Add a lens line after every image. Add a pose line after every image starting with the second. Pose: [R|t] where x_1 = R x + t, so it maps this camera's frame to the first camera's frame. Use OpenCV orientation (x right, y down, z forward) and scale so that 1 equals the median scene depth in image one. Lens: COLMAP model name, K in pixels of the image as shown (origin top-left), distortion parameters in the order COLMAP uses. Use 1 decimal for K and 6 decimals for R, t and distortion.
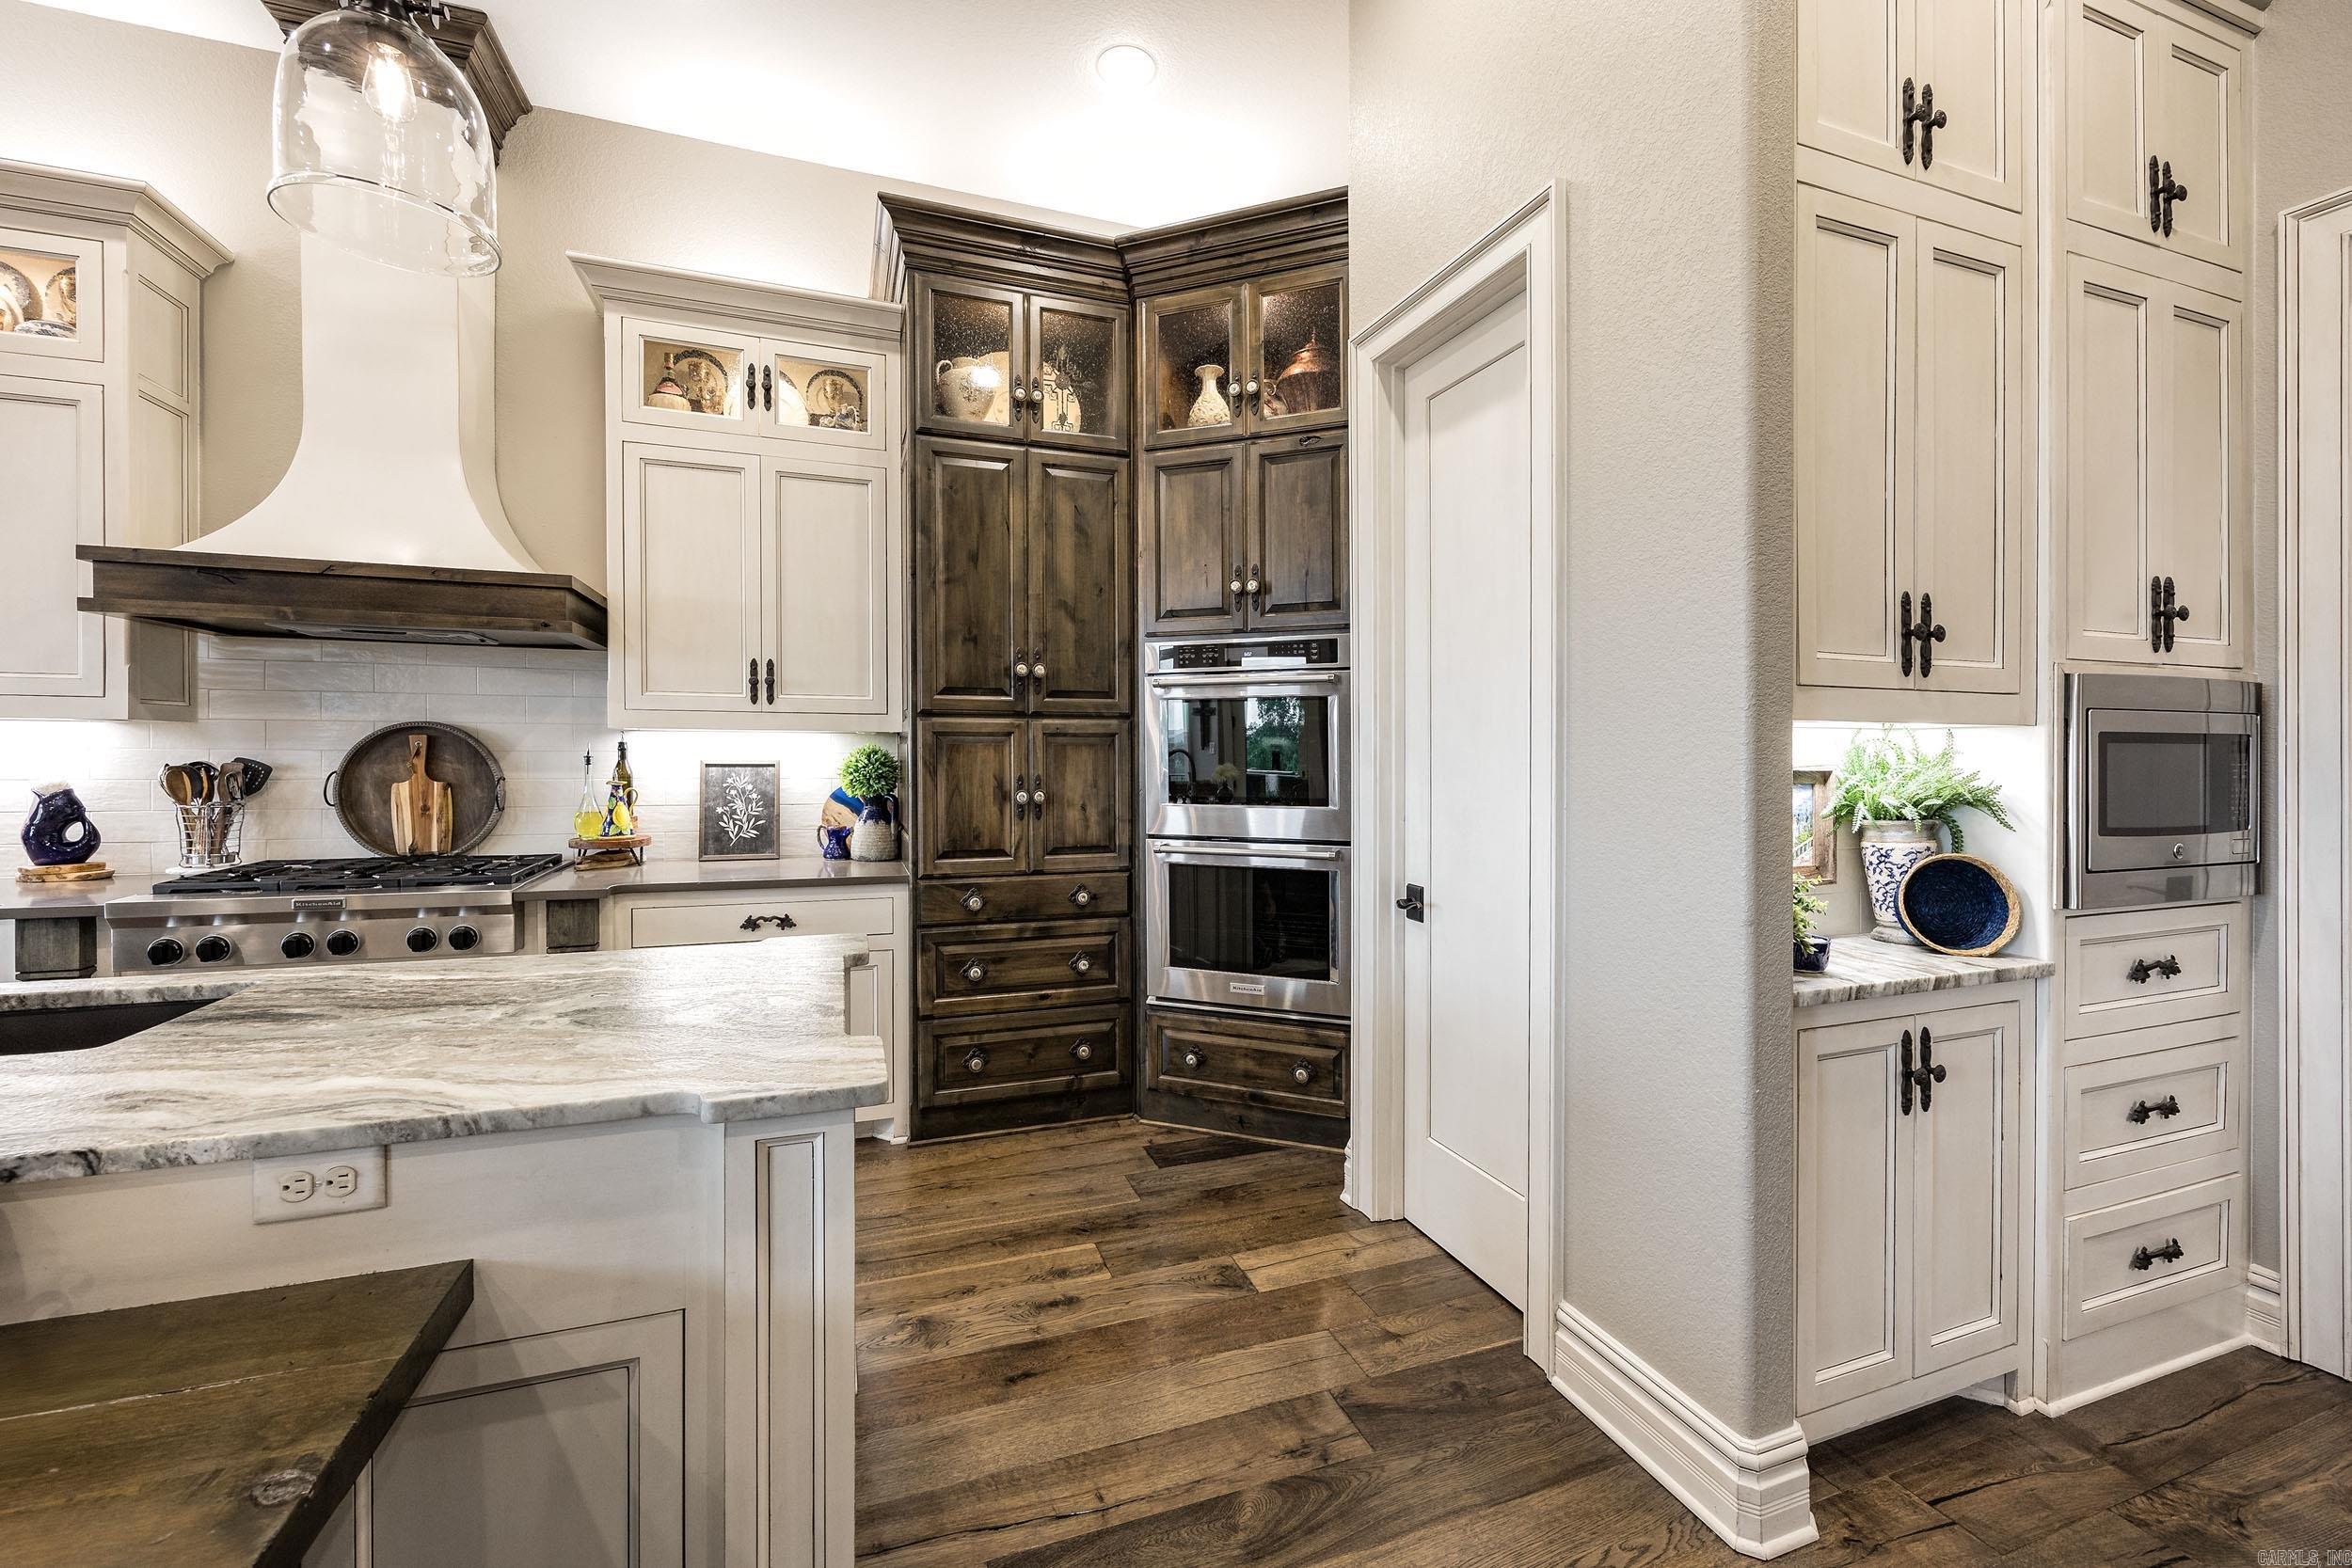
lens RADIAL K [[927.1, 0, 1165.2], [0, 927.1, 762.7], [0, 0, 1]] dist [-0.001321, -0.000543]
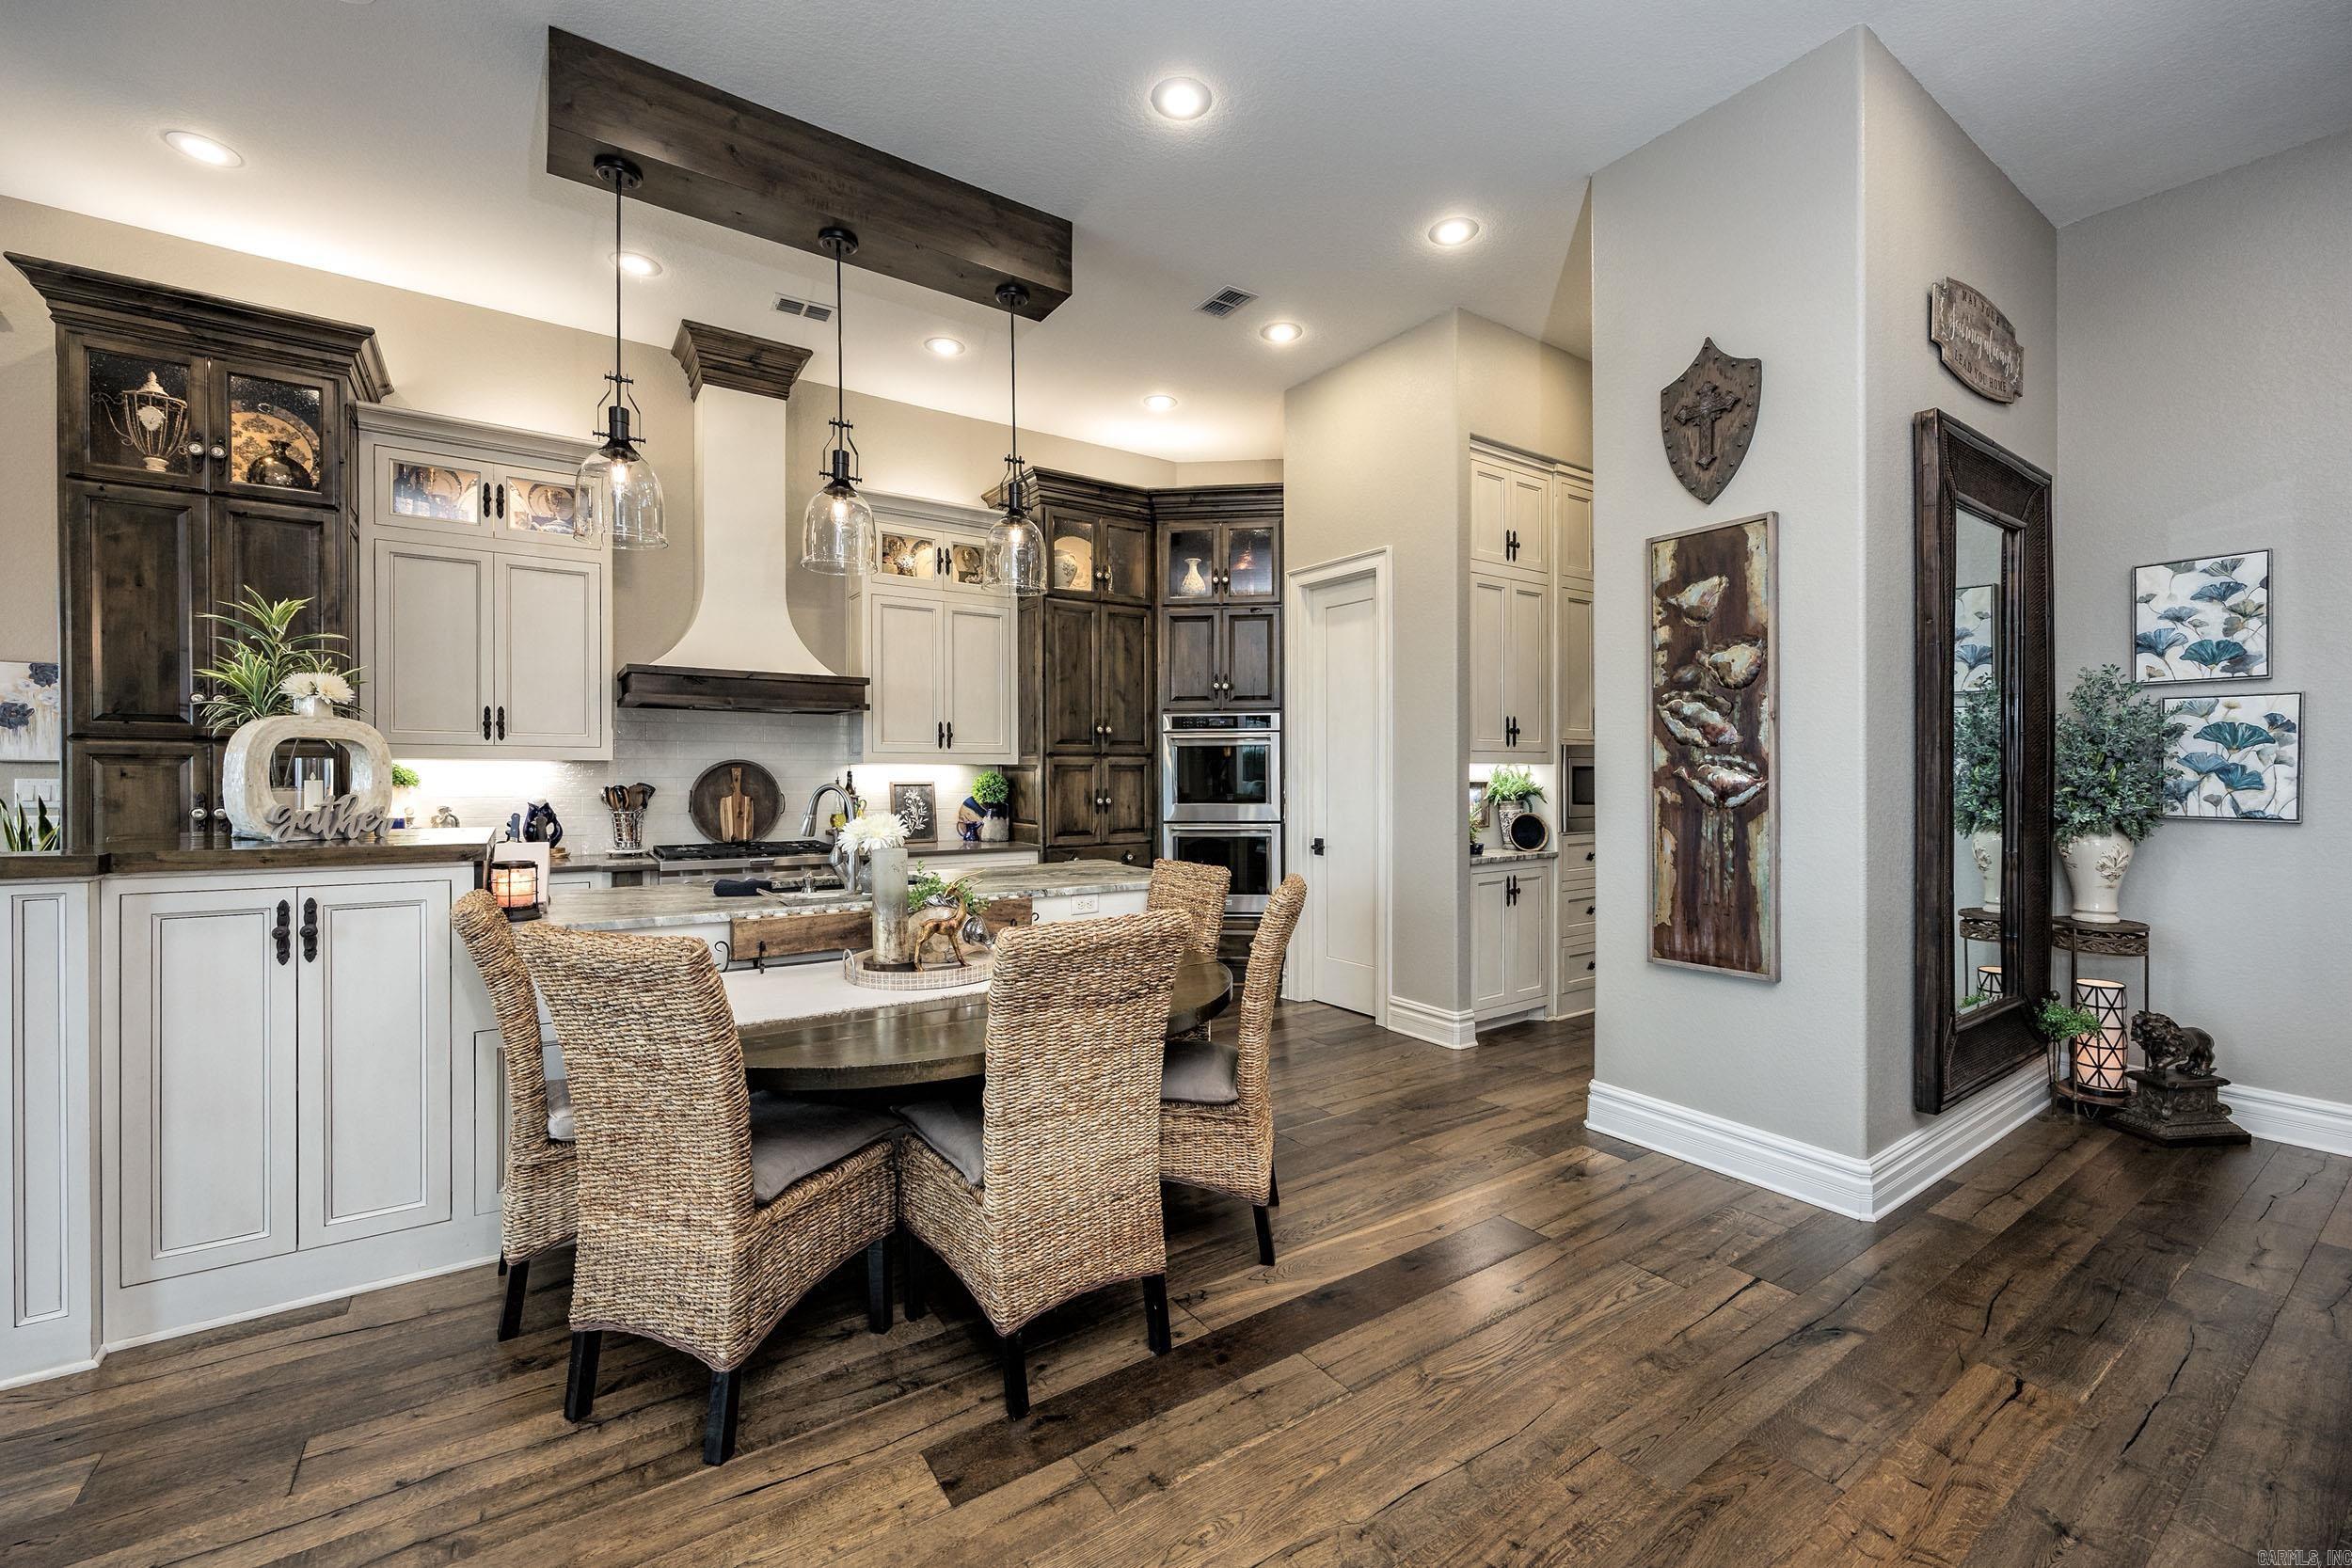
lens RADIAL K [[964.9, 0, 1195.4], [0, 964.9, 781.9], [0, 0, 1]] dist [-0.000859, 0.000056]
pose [[0.964075, -0.007522, 0.265525, -0.476190], [0.007644, 0.999971, 0.000574, 0.000365], [-0.265521, 0.001476, 0.964104, -0.843801]]
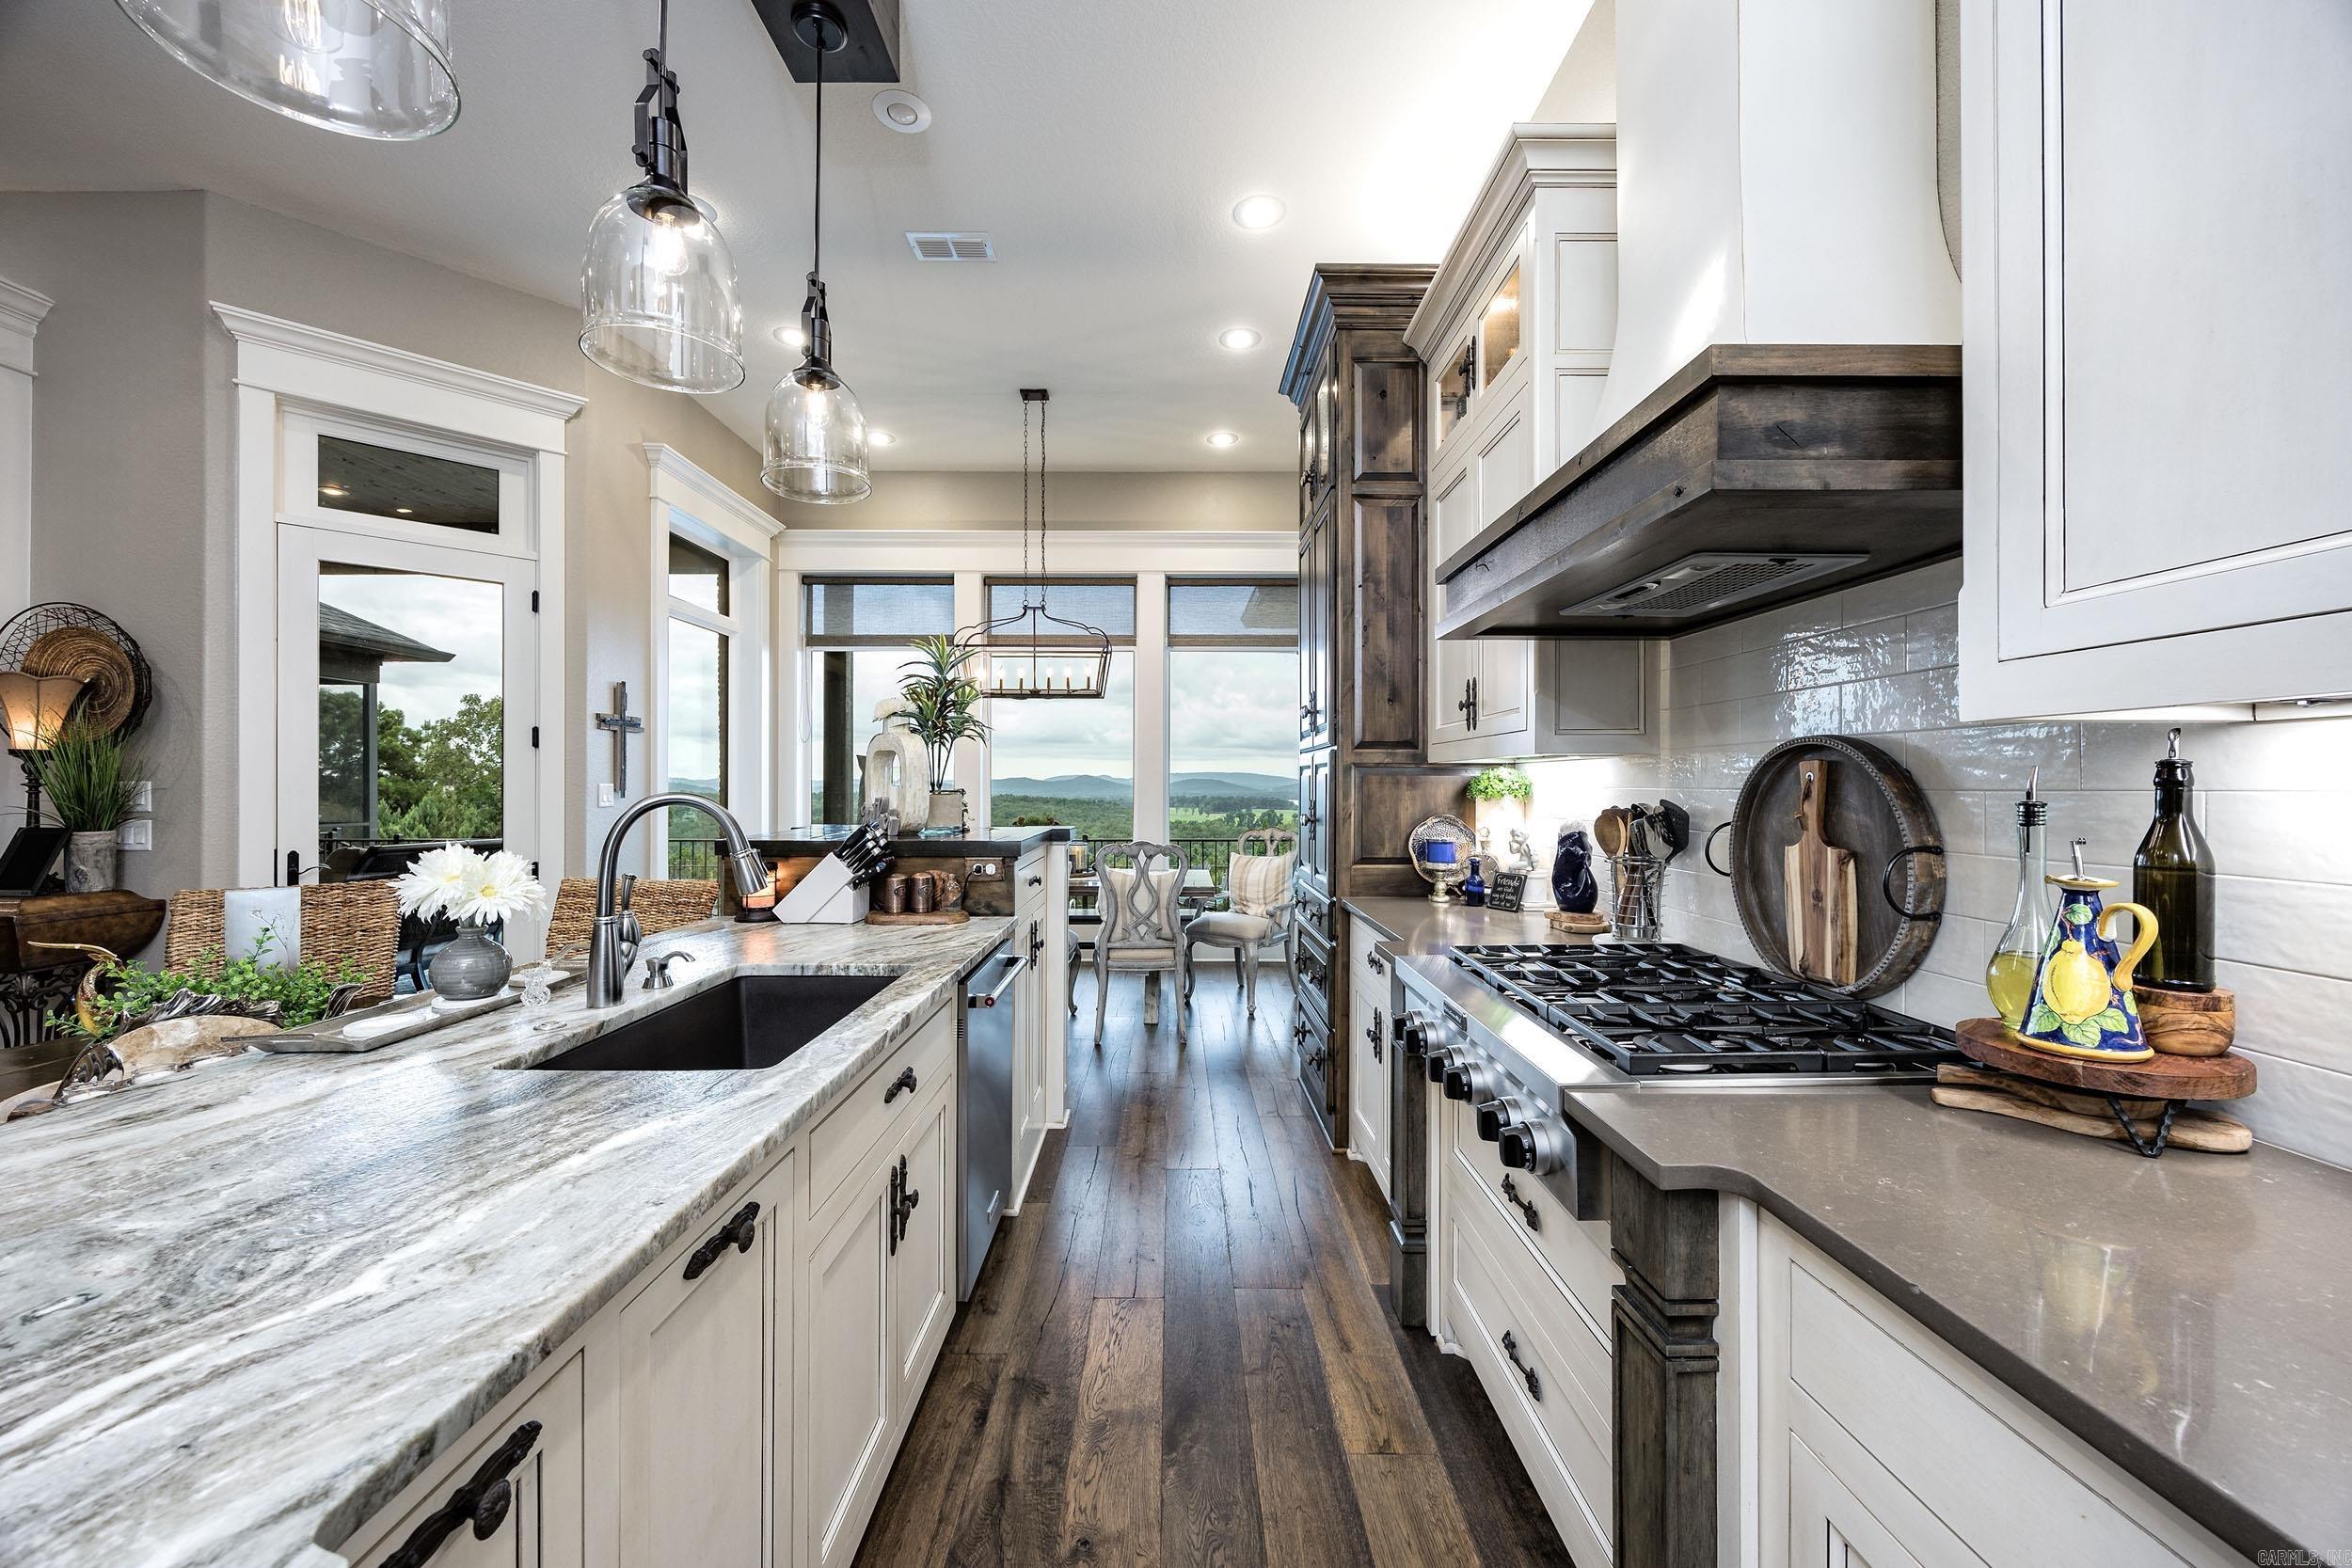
lens RADIAL K [[899.4, 0, 1163.4], [0, 899.4, 787.3], [0, 0, 1]] dist [0.005455, 0.000026]
pose [[-0.341798, -0.006246, -0.939753, -0.172537], [-0.014528, 0.999894, -0.001362, -0.007563], [0.939661, 0.013187, -0.341852, 0.817029]]
